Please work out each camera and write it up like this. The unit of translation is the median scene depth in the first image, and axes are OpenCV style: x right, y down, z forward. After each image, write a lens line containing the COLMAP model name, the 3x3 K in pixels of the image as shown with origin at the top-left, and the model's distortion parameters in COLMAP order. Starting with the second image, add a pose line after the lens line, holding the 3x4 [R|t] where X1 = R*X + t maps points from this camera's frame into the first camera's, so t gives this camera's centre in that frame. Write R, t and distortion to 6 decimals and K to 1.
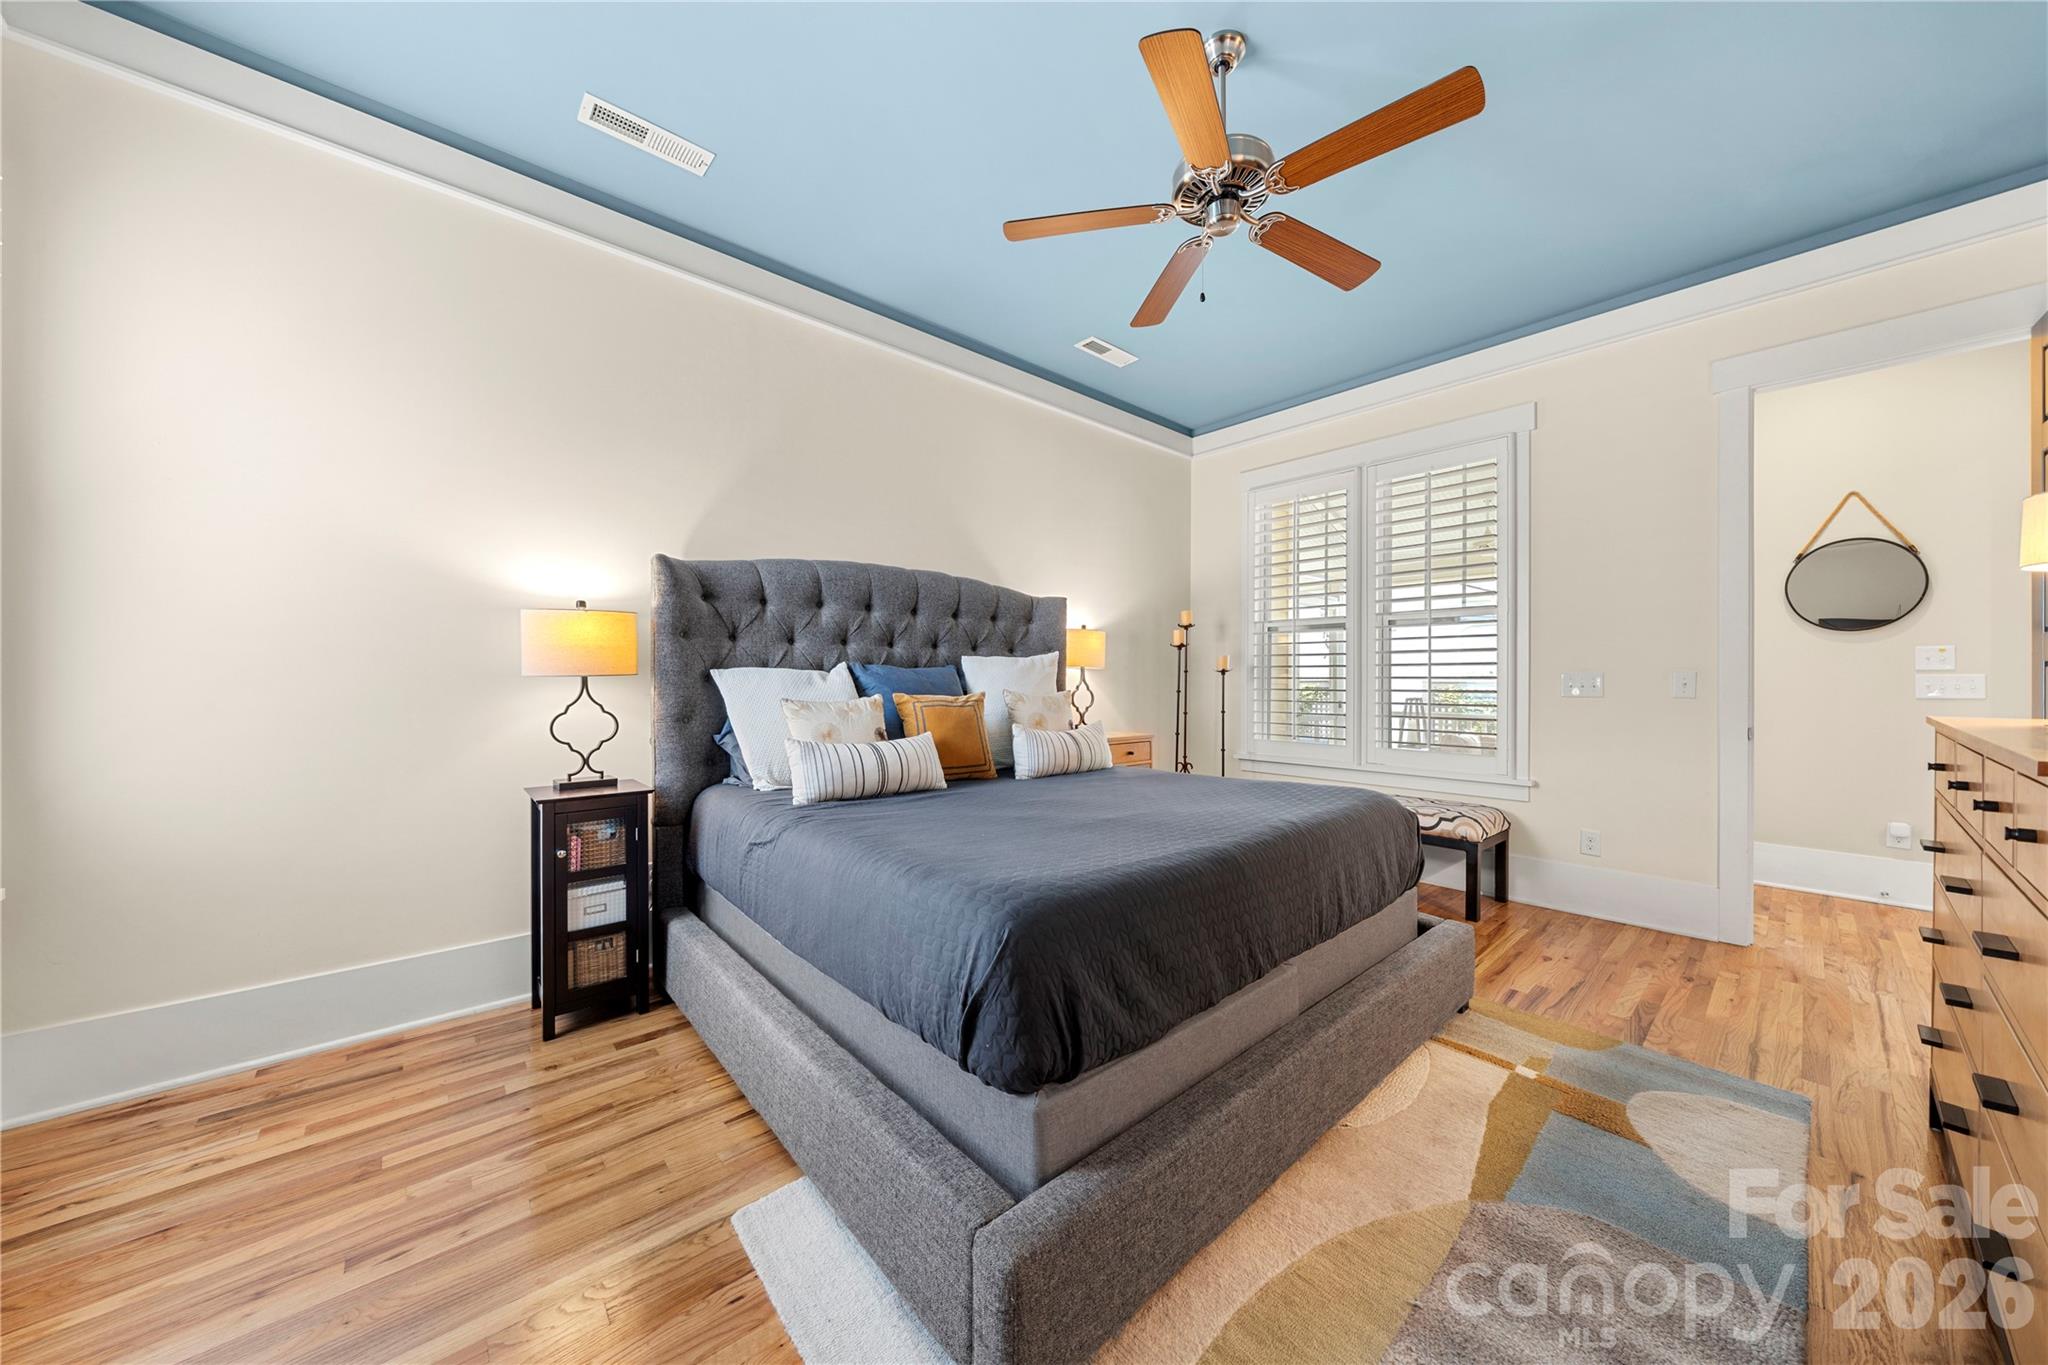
lens RADIAL K [[693.8, 0, 1023.6], [0, 693.8, 689.5], [0, 0, 1]] dist [-0.002125, -0.000222]
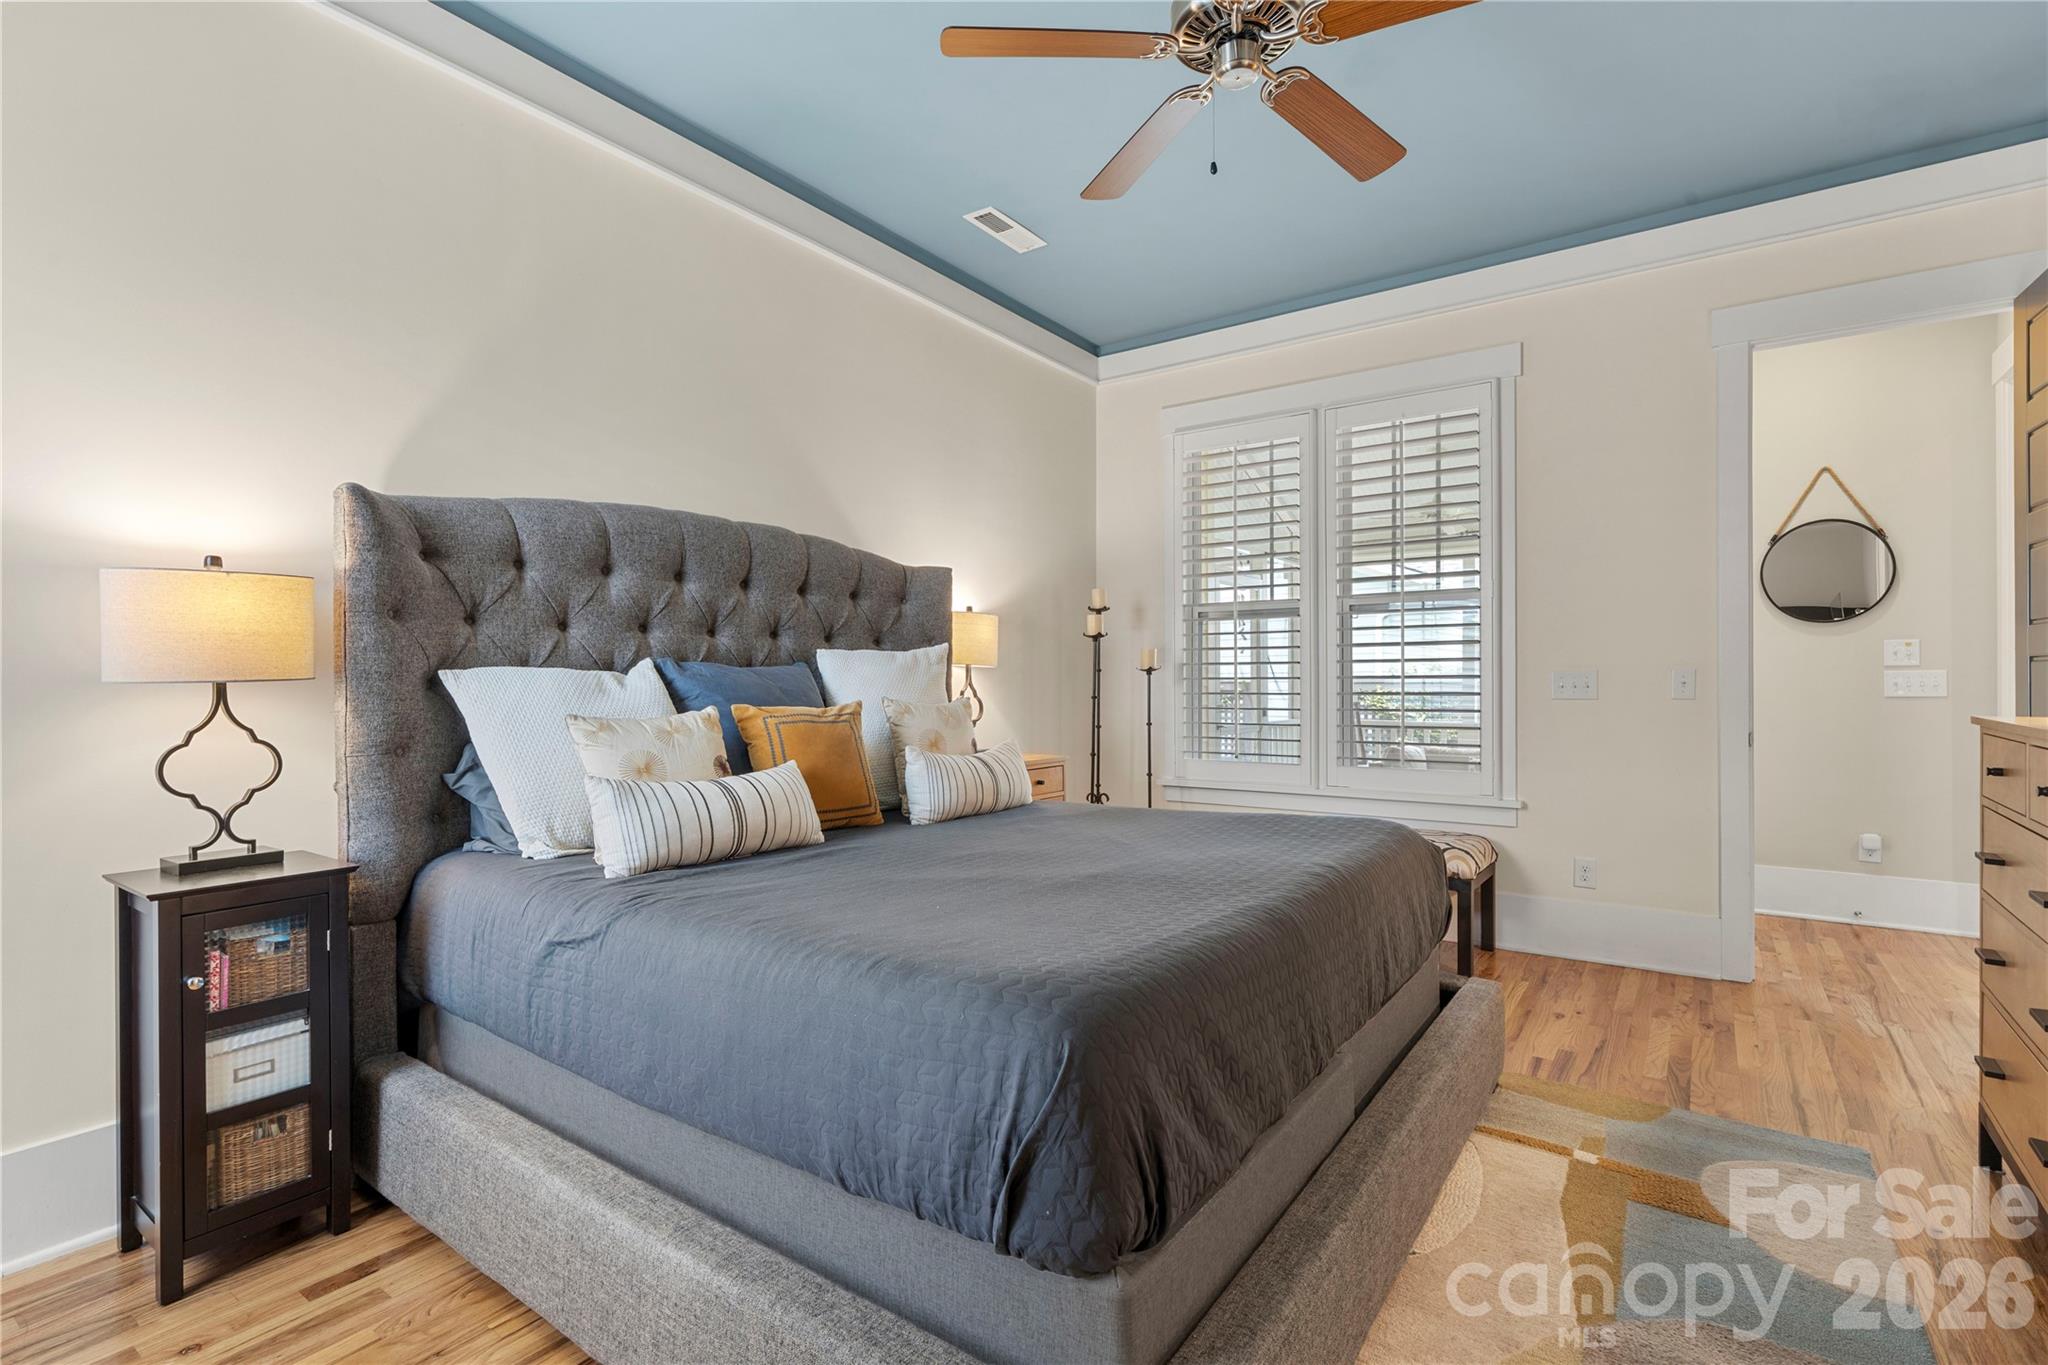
lens RADIAL K [[953.2, 0, 1030.6], [0, 953.2, 695.5], [0, 0, 1]] dist [0.005321, -0.000736]
pose [[0.973784, -0.009537, 0.227273, -0.127096], [0.009527, 0.999954, 0.001140, -0.001851], [-0.227274, 0.001056, 0.973830, 0.034216]]
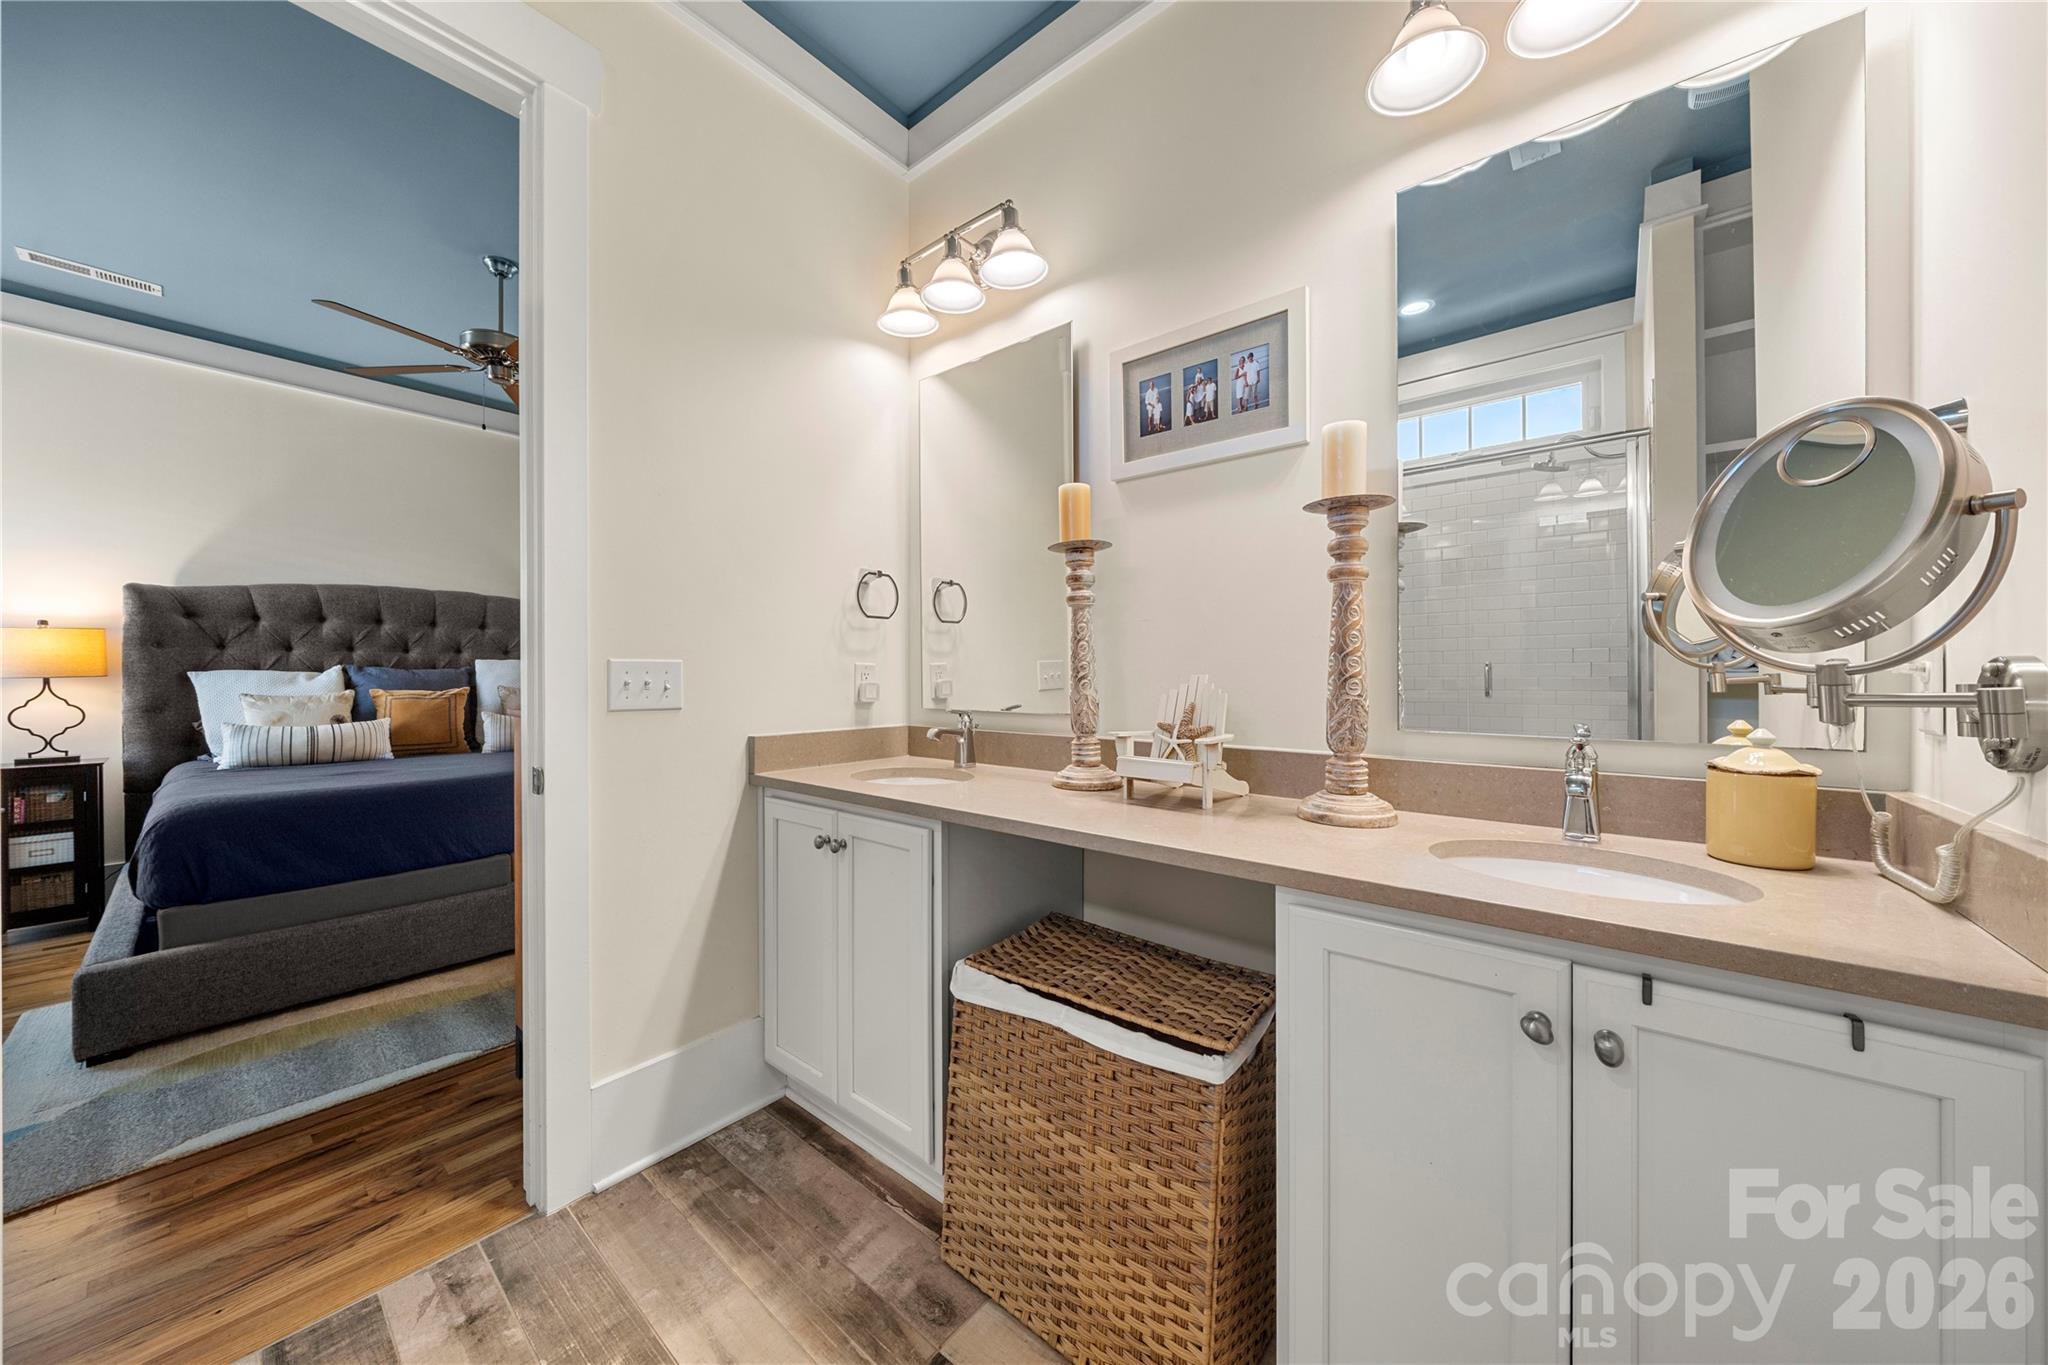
lens RADIAL K [[693.8, 0, 1007.1], [0, 693.8, 674.7], [0, 0, 1]] dist [-0.002125, -0.000222]
pose [[0.986710, -0.004341, 0.162433, 0.857333], [0.006255, 0.999917, -0.011269, 0.000708], [-0.162371, 0.012135, 0.986655, -0.528179]]
